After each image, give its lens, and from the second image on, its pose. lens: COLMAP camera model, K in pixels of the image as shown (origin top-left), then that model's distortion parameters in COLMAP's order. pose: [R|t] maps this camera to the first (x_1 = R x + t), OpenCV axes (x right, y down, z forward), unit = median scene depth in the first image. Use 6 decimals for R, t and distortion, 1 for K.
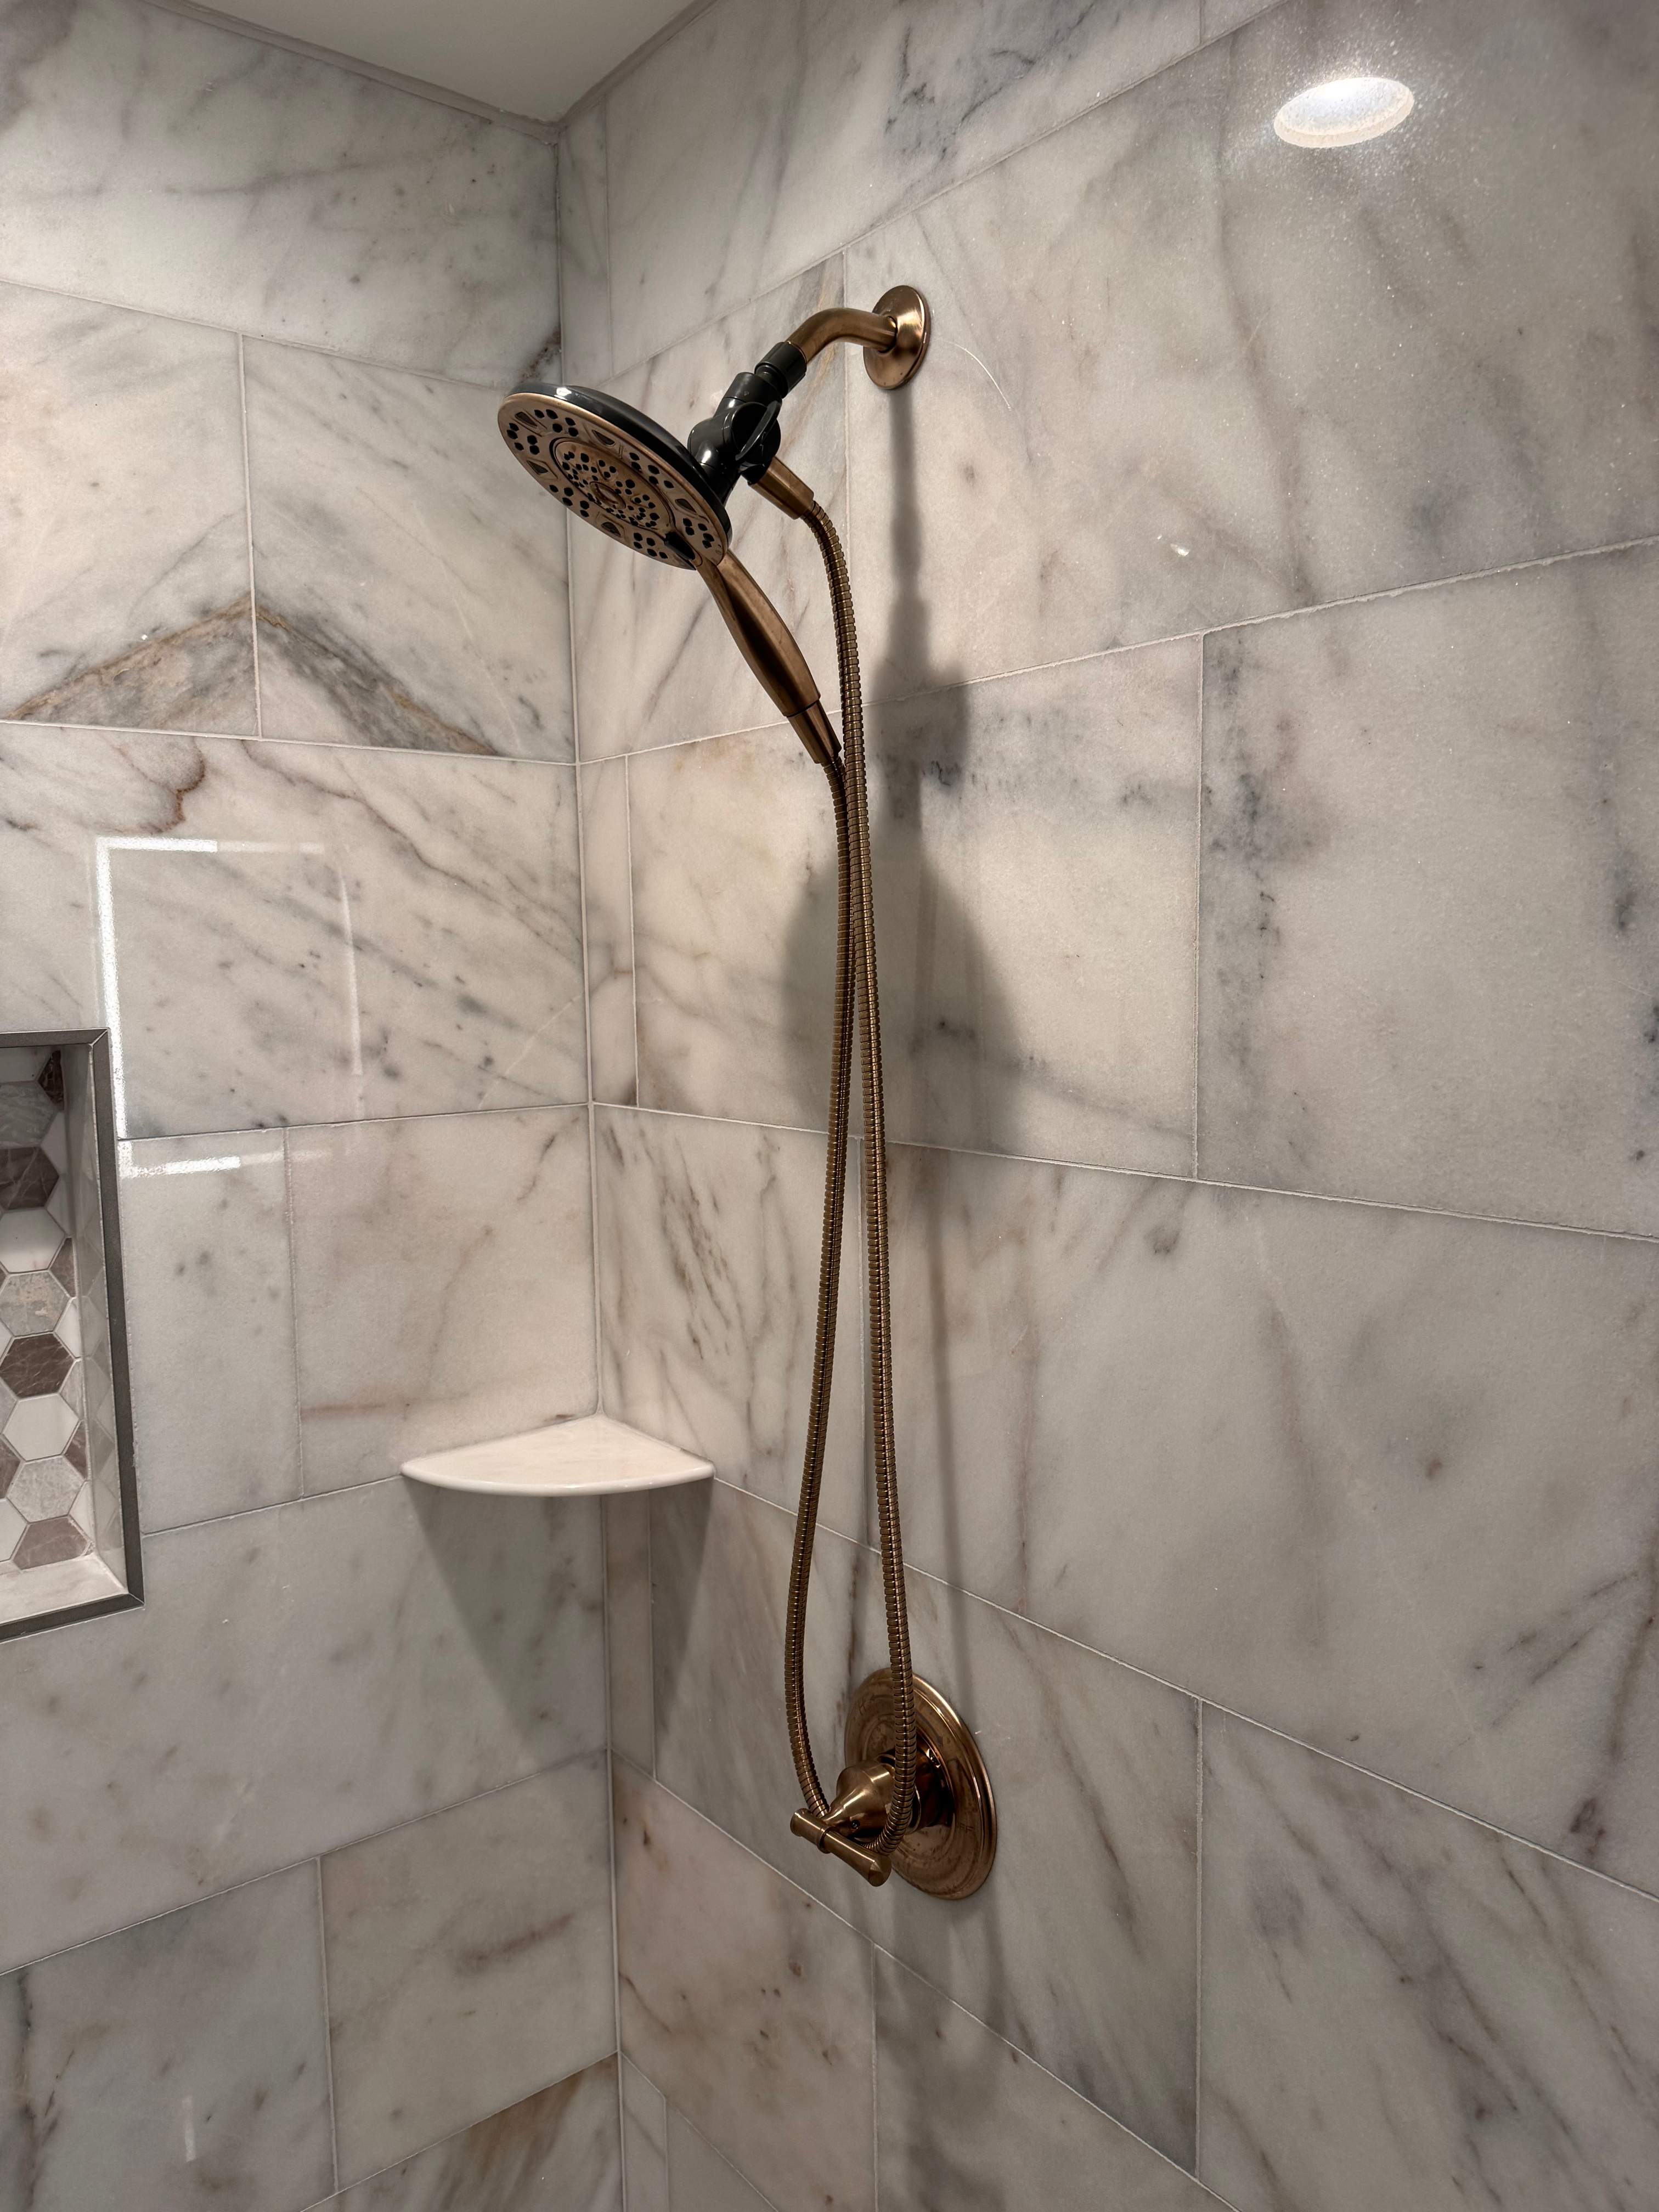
lens RADIAL K [[1554.7, 0, 837.5], [0, 1554.7, 1114.5], [0, 0, 1]] dist [0.043885, -0.059304]
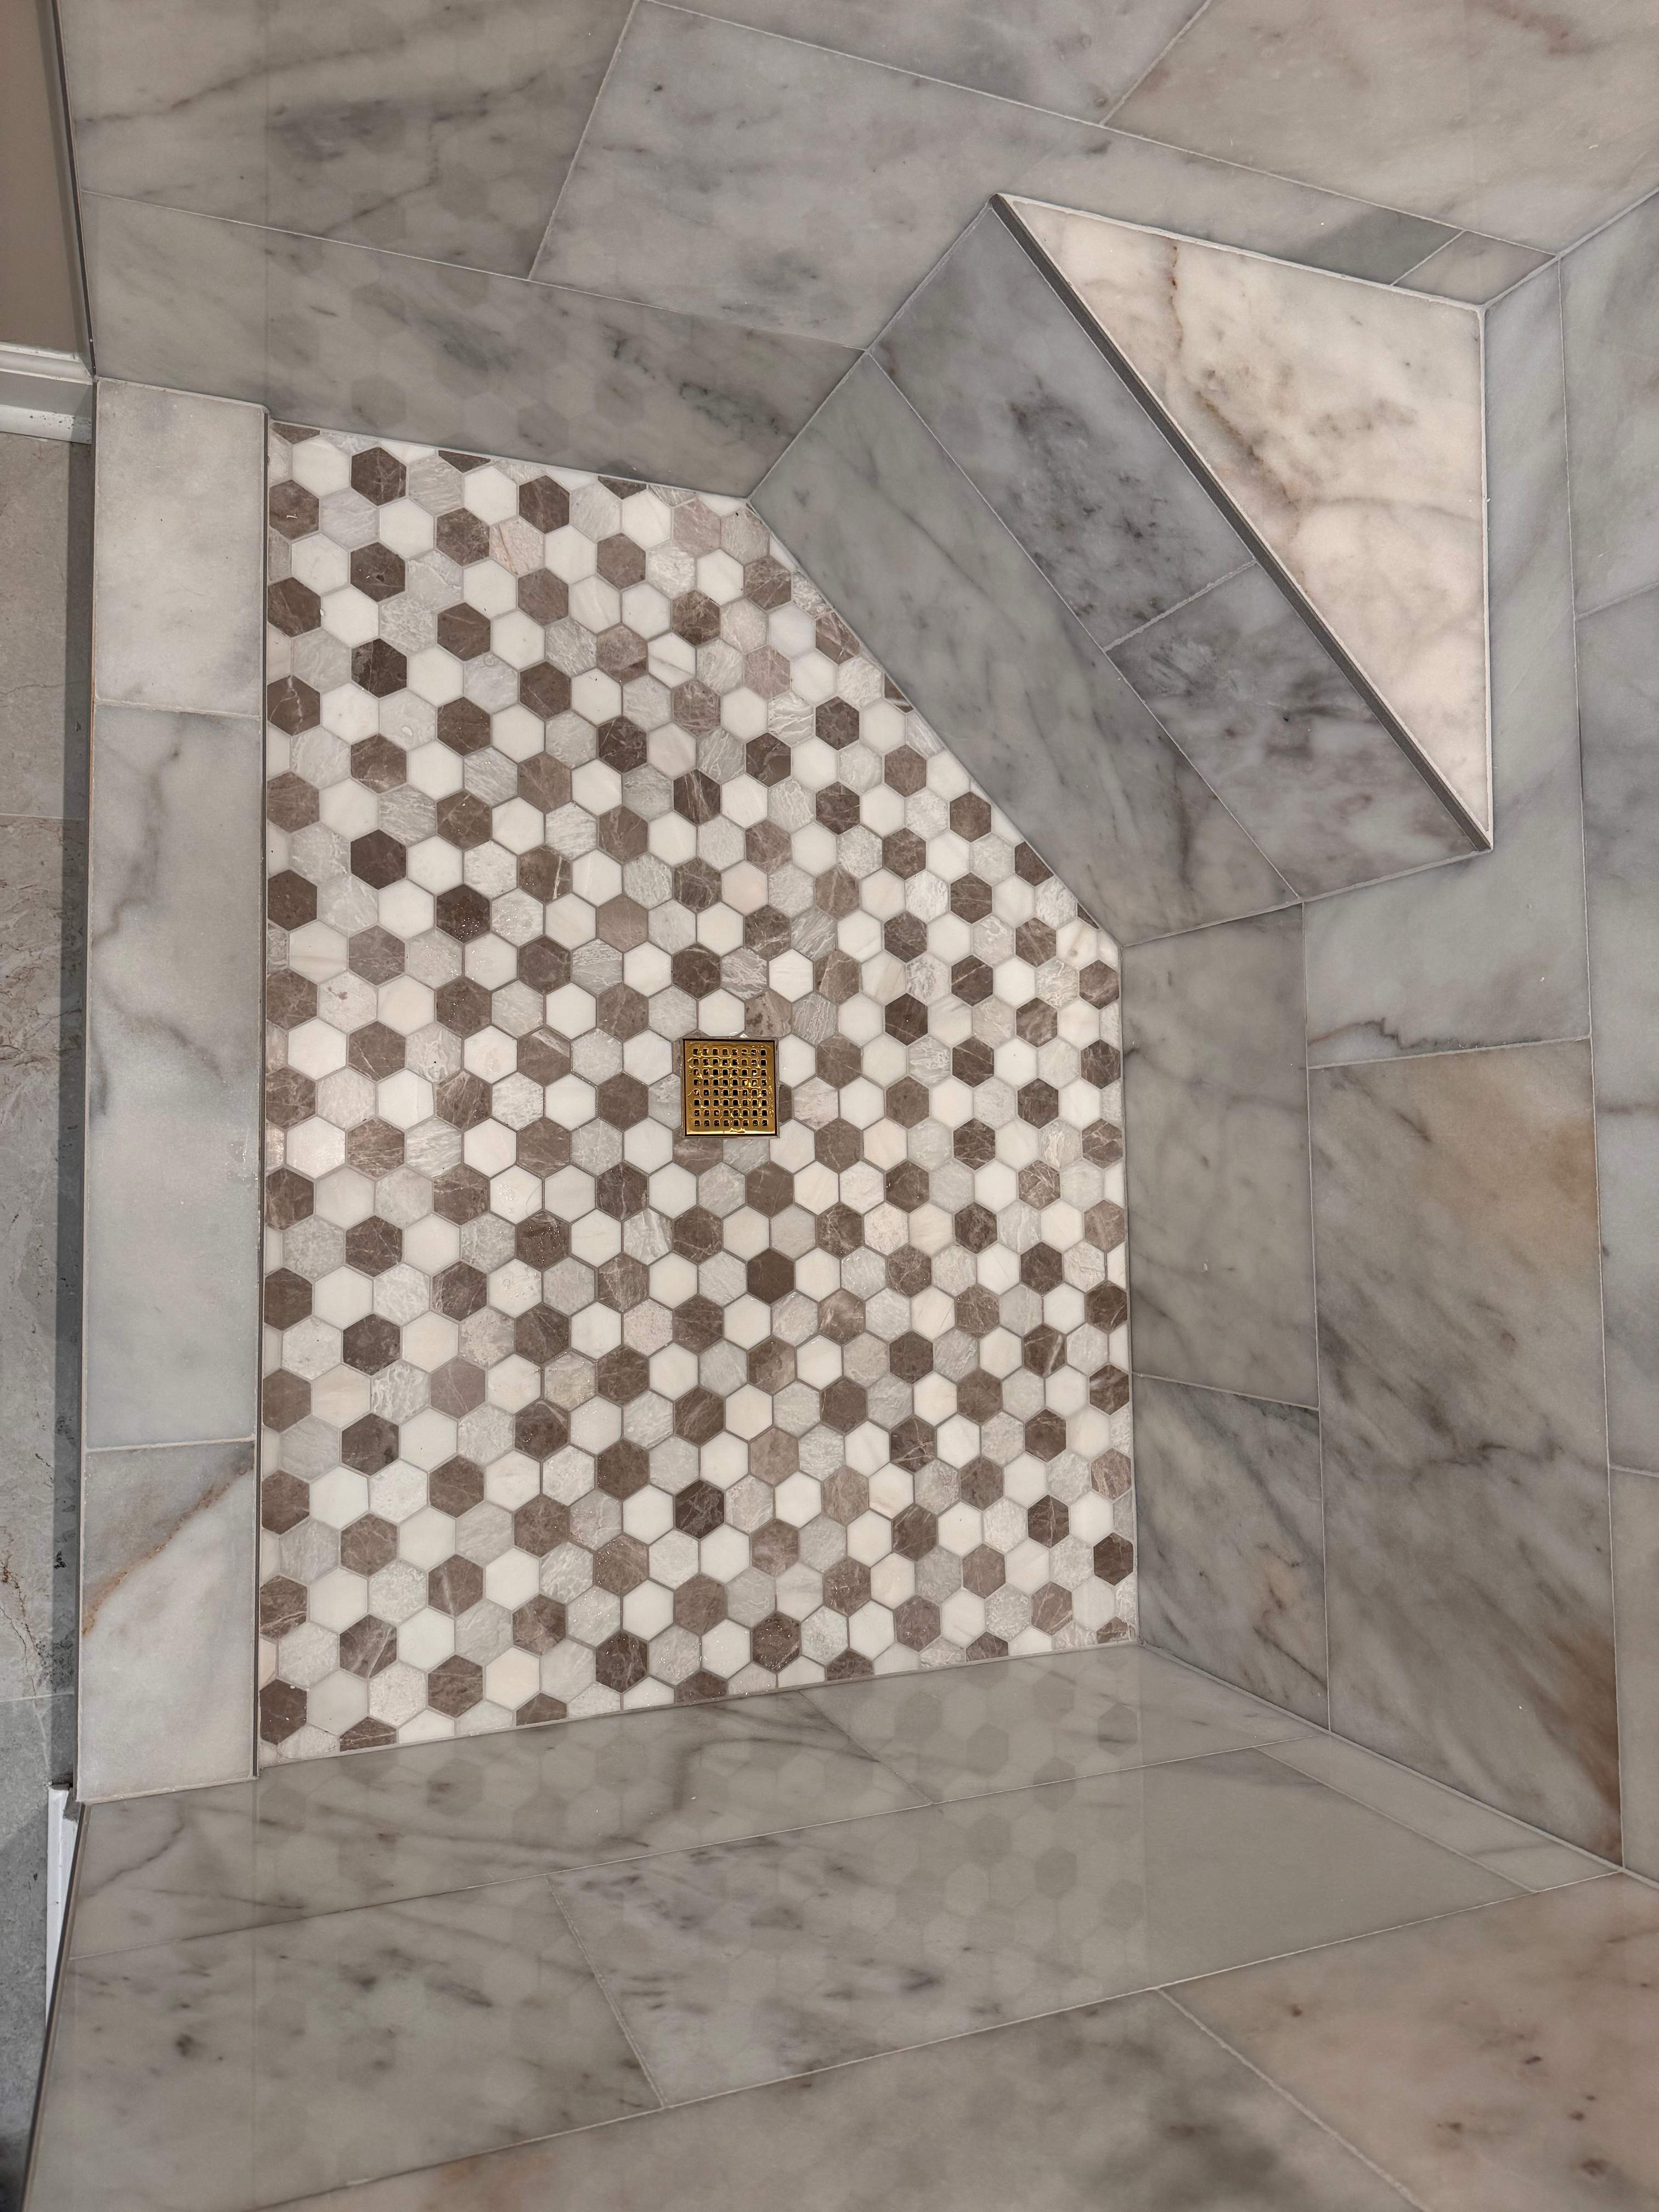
lens RADIAL K [[1554.7, 0, 837.9], [0, 1554.7, 1037.0], [0, 0, 1]] dist [0.043885, -0.059304]
pose [[-0.576753, 0.763919, -0.289454, -0.019236], [-0.454719, -0.005850, 0.890616, 0.159159], [0.678665, 0.645286, 0.350743, 0.336300]]
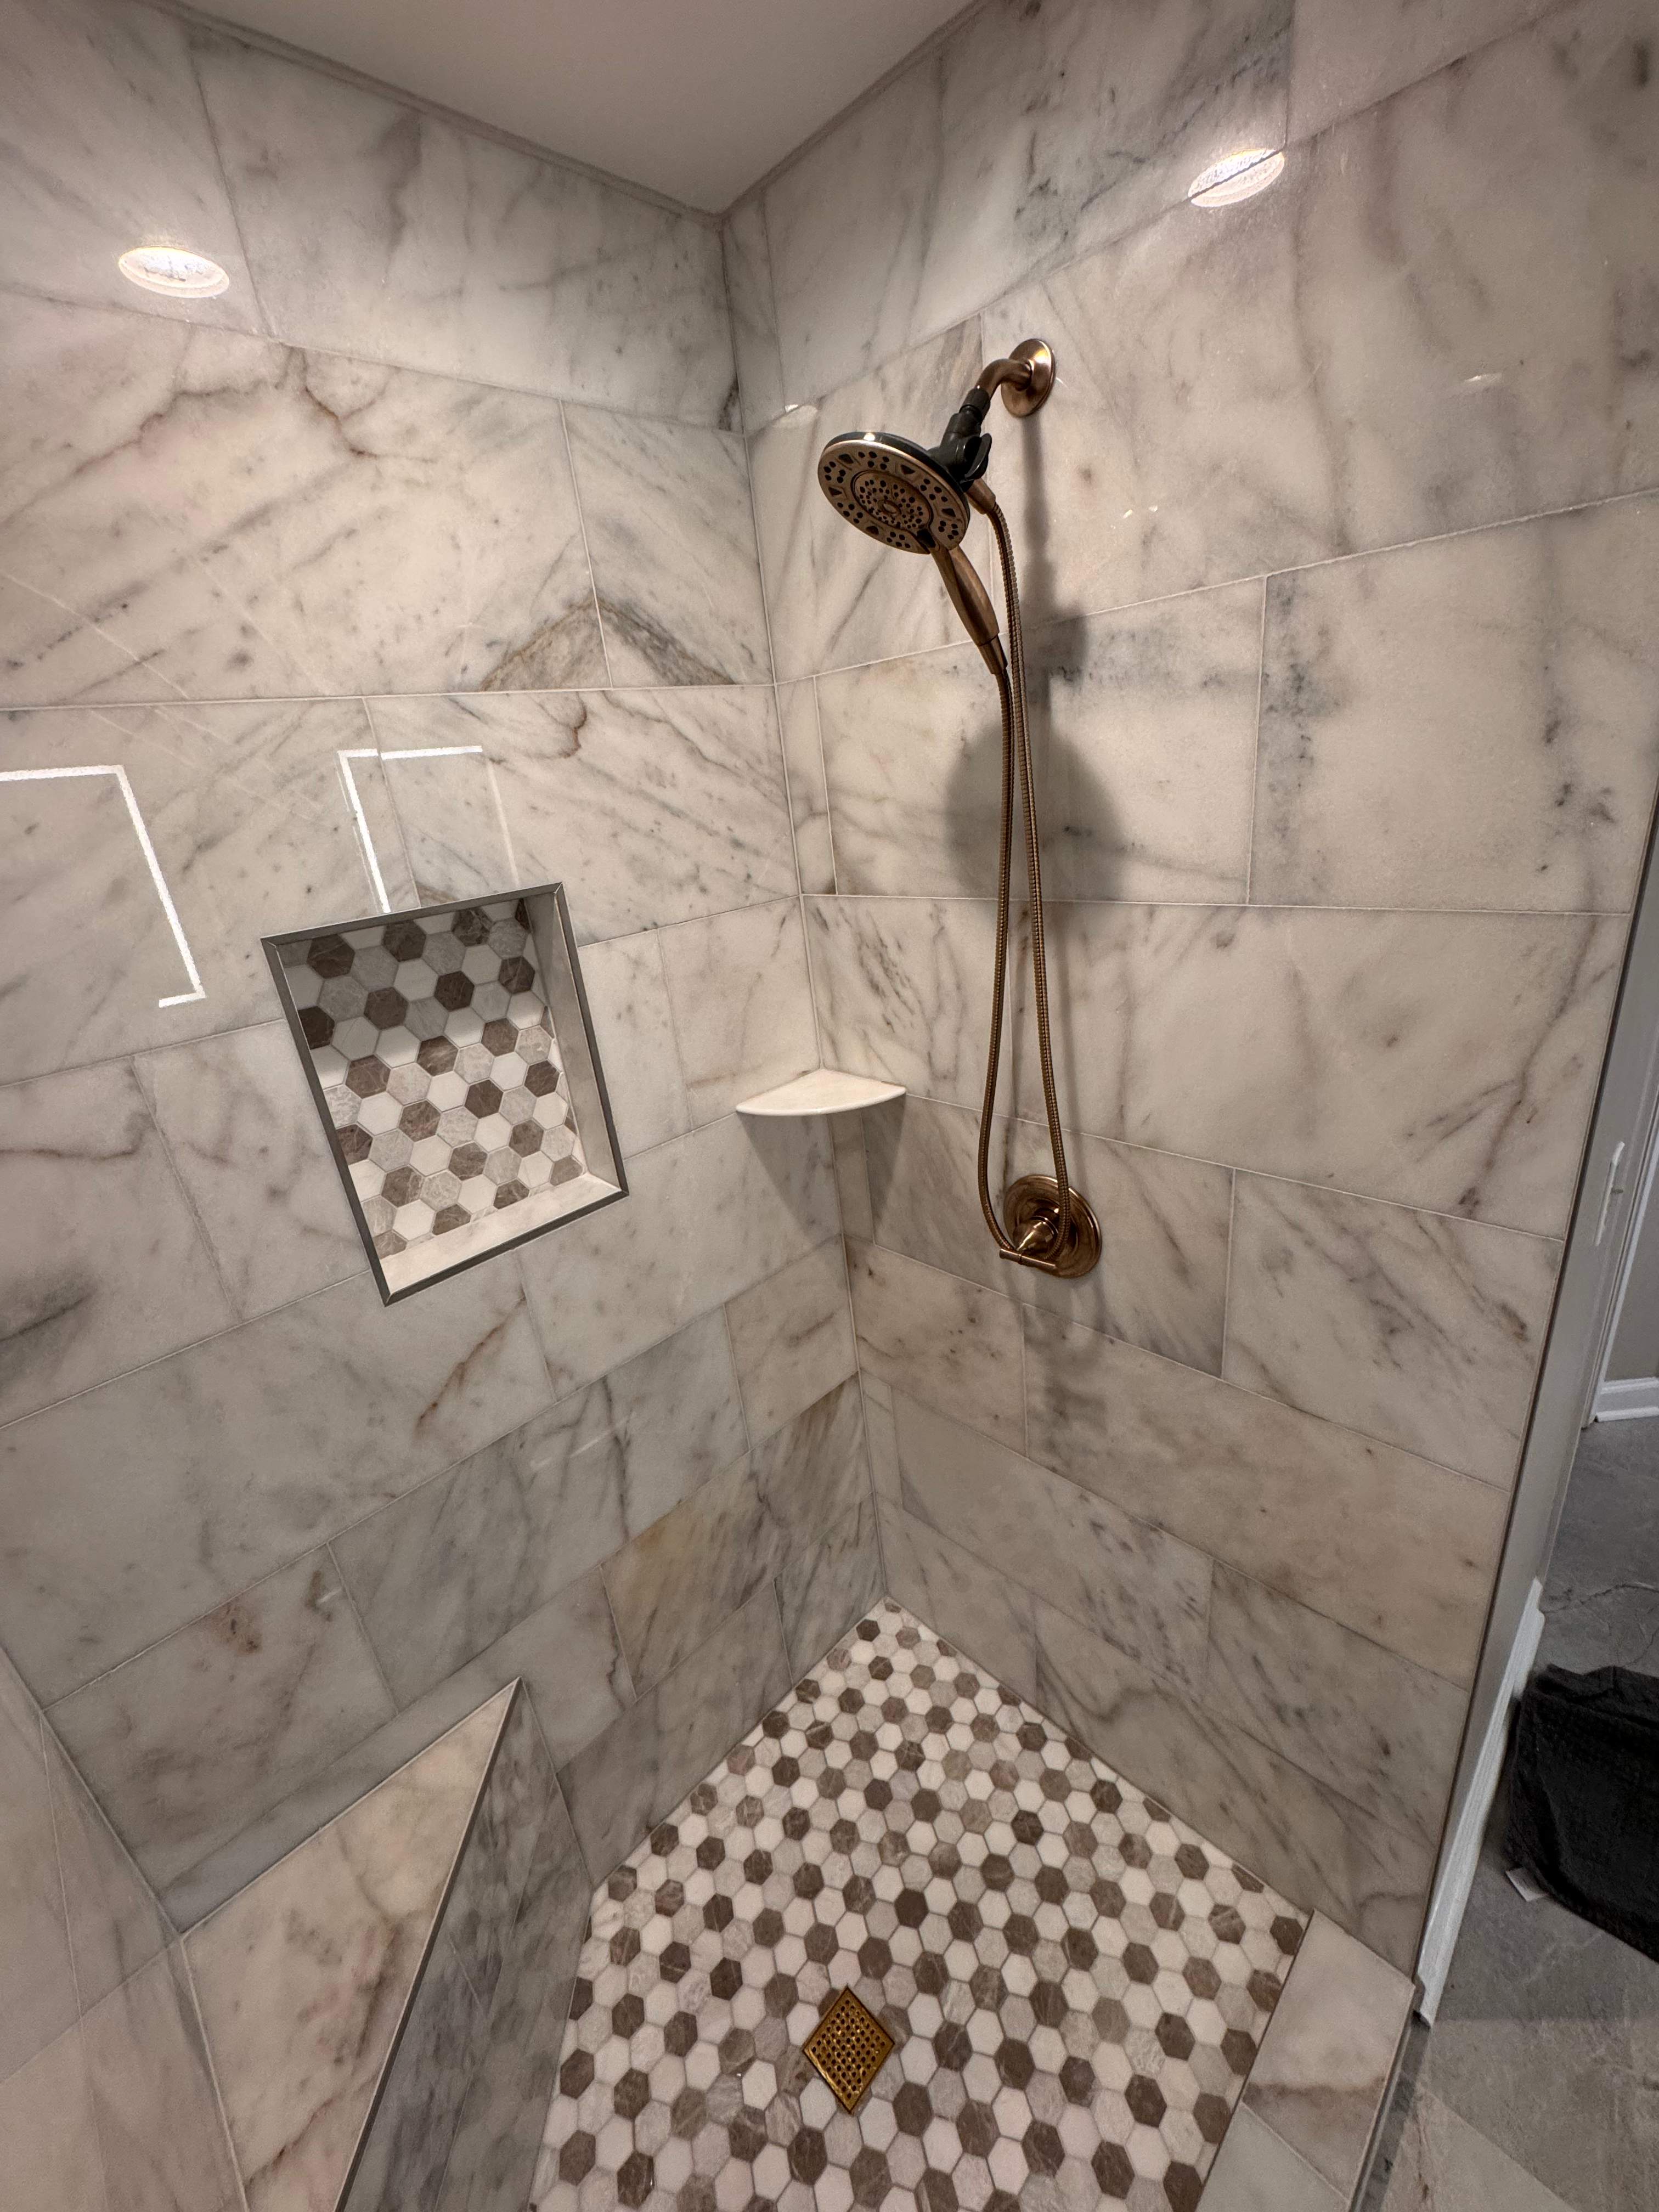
lens RADIAL K [[873.6, 0, 849.8], [0, 873.6, 1107.8], [0, 0, 1]] dist [-0.002629, 0.000300]
pose [[0.989687, -0.125264, 0.069484, -0.259606], [0.103300, 0.960169, 0.259623, -0.033927], [-0.099238, -0.249768, 0.963207, -0.007338]]
